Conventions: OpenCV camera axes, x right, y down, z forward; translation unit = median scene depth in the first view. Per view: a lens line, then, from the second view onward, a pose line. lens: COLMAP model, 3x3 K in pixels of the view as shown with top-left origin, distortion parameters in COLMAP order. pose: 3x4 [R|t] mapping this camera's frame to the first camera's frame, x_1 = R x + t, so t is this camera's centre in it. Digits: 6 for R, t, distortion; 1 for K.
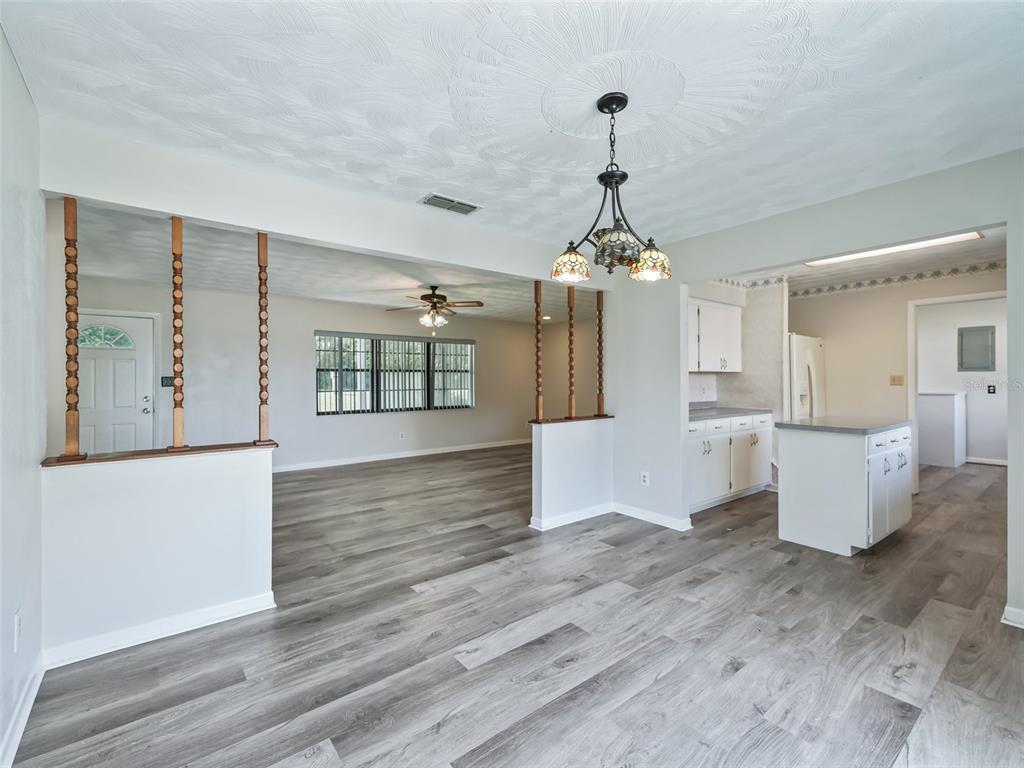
lens RADIAL K [[459.7, 0, 510.0], [0, 459.7, 380.0], [0, 0, 1]] dist [0.013945, -0.000266]
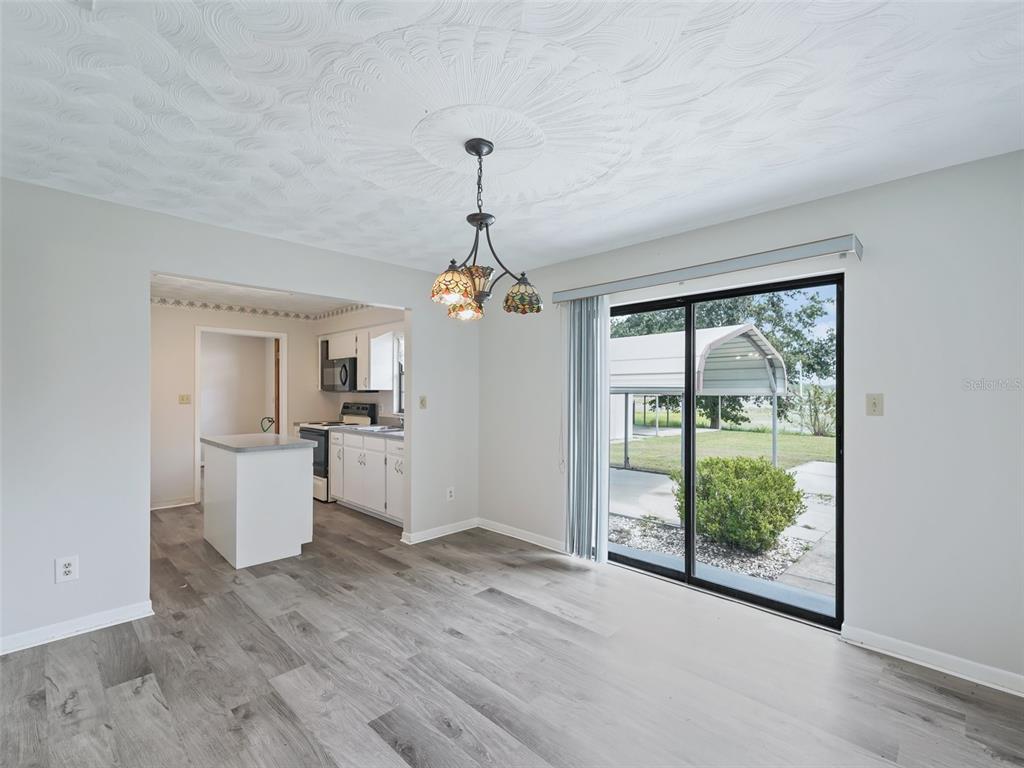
lens RADIAL K [[465.6, 0, 510.4], [0, 465.6, 392.5], [0, 0, 1]] dist [0.012834, 0.000255]
pose [[-0.121832, 0.003131, 0.992546, -0.548649], [-0.004980, 0.999981, -0.003766, -0.024697], [-0.992538, -0.005402, -0.121814, 0.688530]]
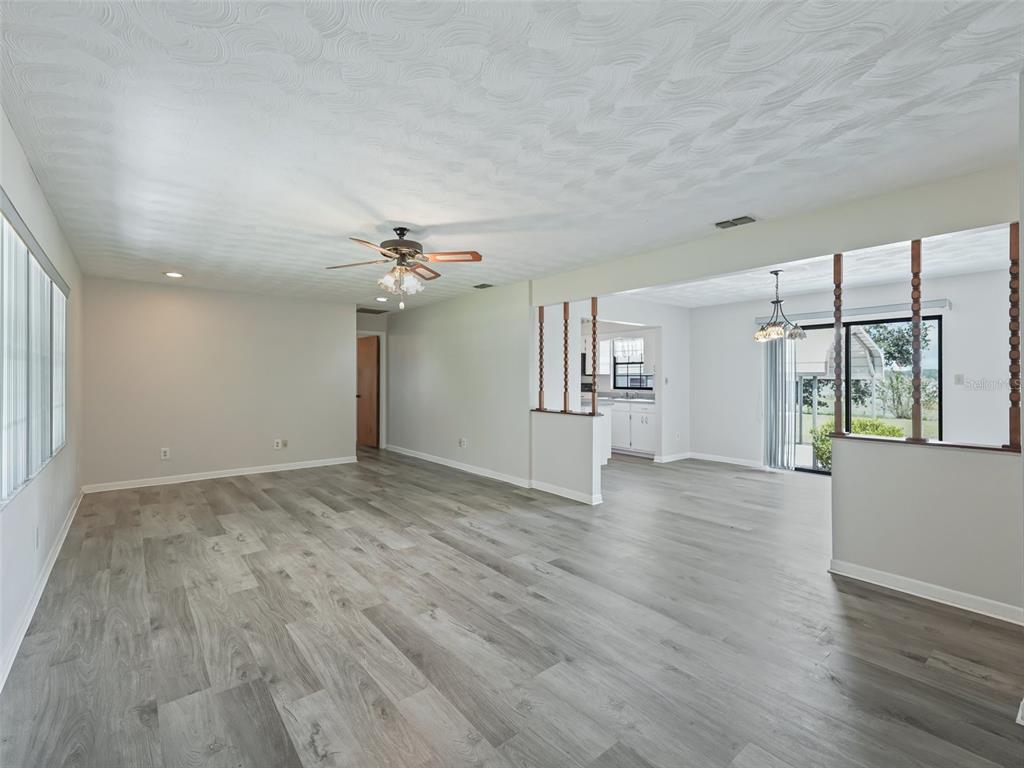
lens RADIAL K [[459.7, 0, 510.0], [0, 459.7, 380.0], [0, 0, 1]] dist [0.013945, -0.000266]
pose [[-0.017324, 0.005768, 0.999833, -1.432412], [-0.004286, 0.999974, -0.005843, 0.011053], [-0.999841, -0.004387, -0.017299, 1.574929]]
